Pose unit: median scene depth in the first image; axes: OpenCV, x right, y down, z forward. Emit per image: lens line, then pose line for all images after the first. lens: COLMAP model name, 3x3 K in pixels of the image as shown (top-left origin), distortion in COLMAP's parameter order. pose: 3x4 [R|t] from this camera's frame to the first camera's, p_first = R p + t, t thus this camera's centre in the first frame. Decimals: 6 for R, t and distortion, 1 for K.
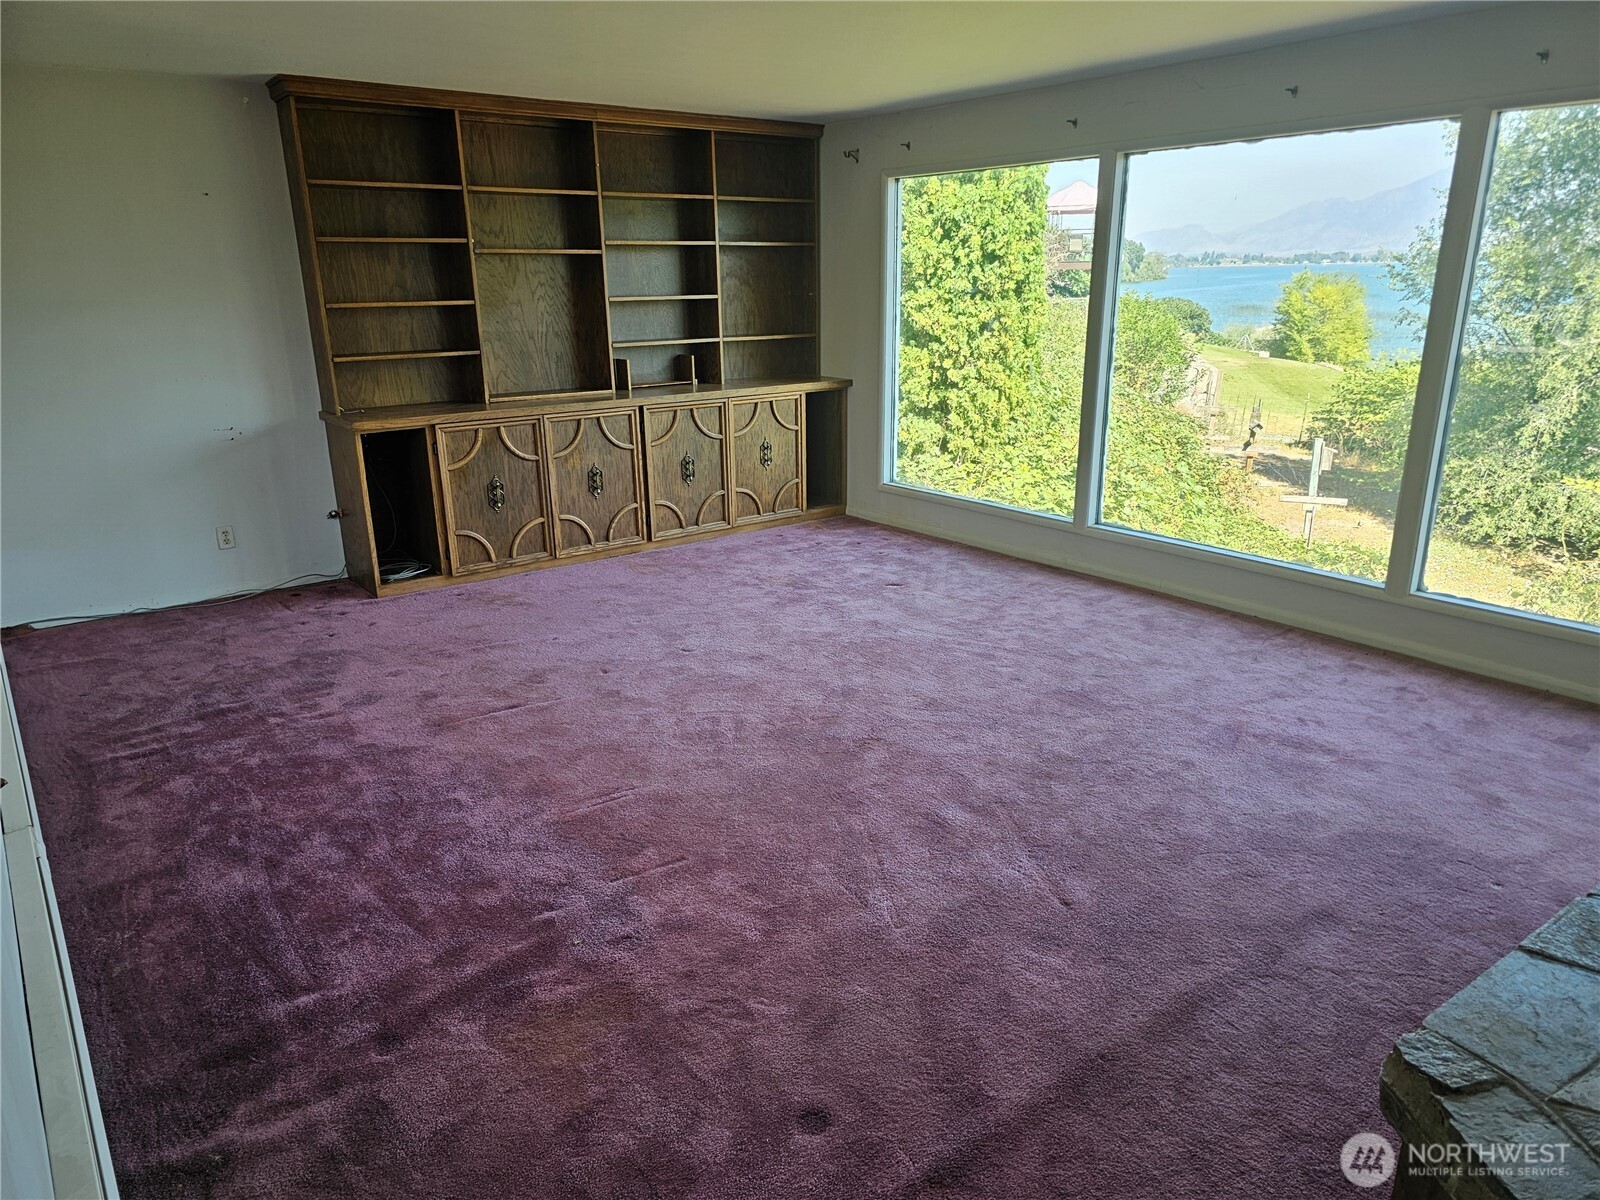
lens RADIAL K [[1059.9, 0, 800.0], [0, 1059.9, 600.0], [0, 0, 1]] dist [0.003281, 0.000802]
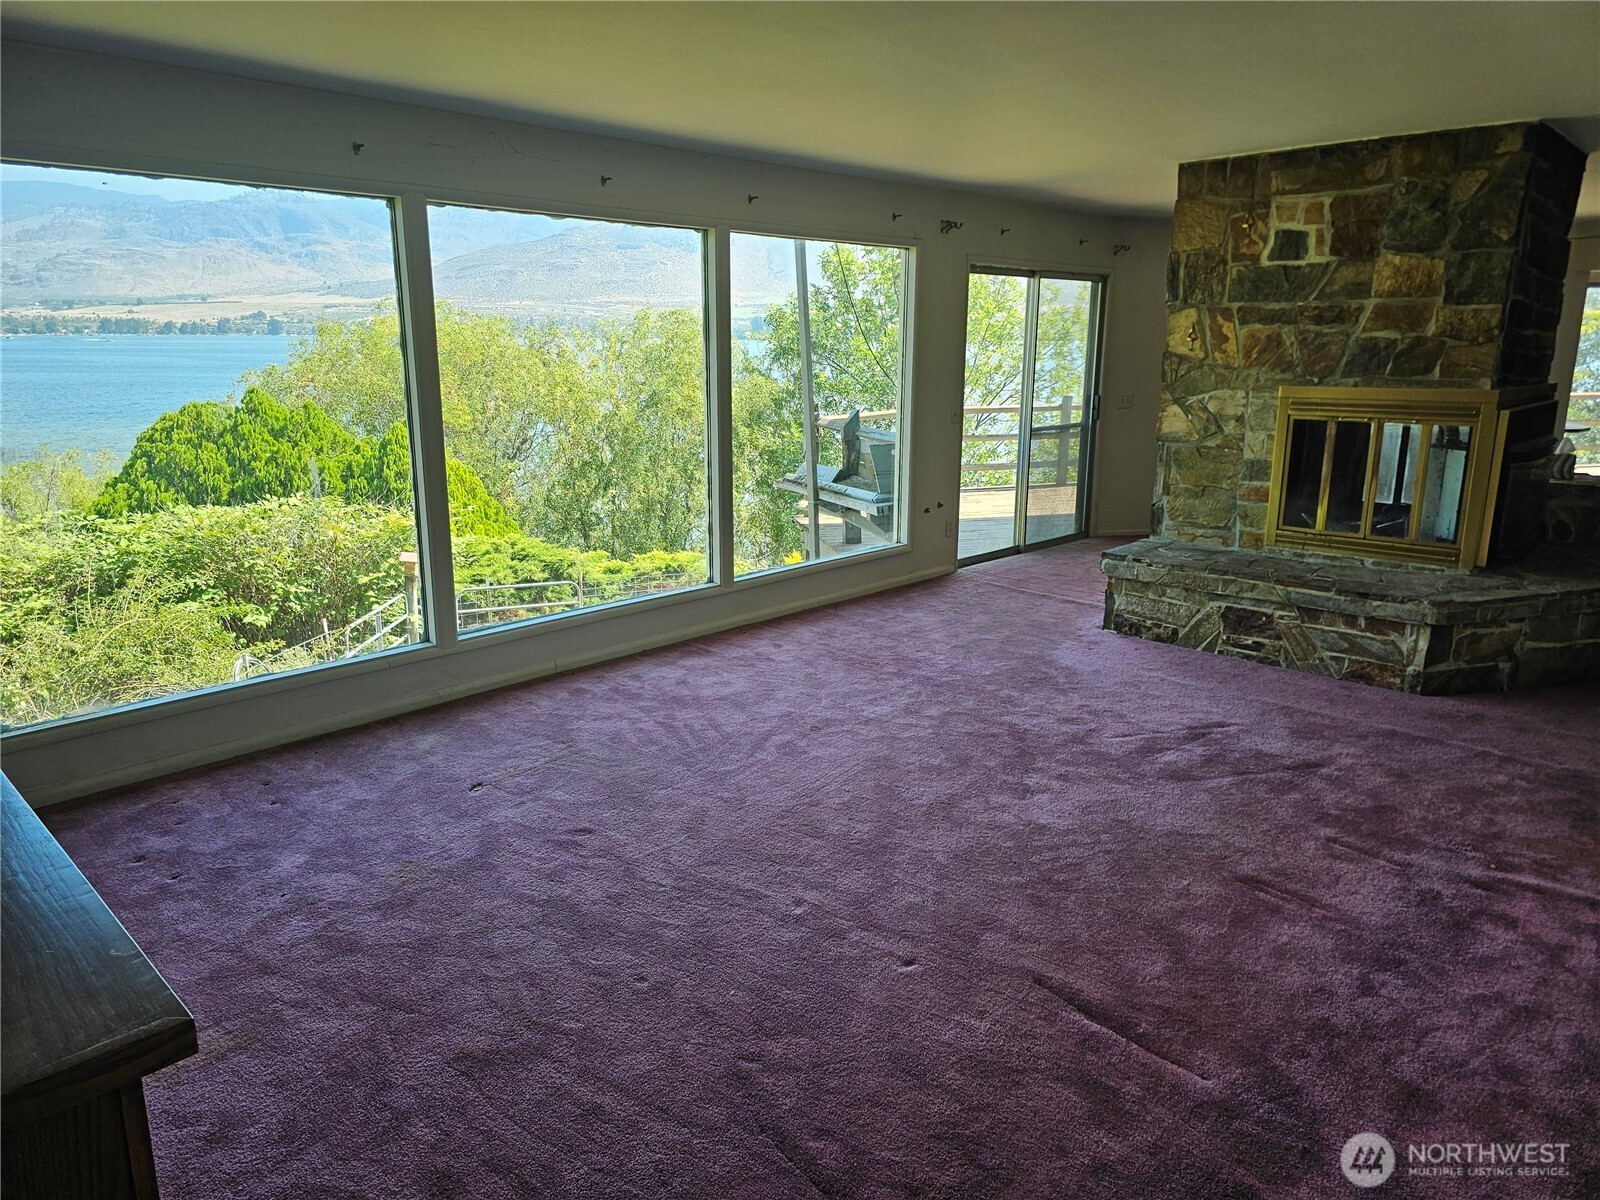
lens RADIAL K [[1059.9, 0, 800.0], [0, 1059.9, 600.0], [0, 0, 1]] dist [0.003281, 0.000802]
pose [[-0.138949, -0.220199, 0.965508, -0.699879], [0.290562, 0.922990, 0.252317, -0.287094], [-0.946714, 0.315599, -0.064267, 0.983780]]
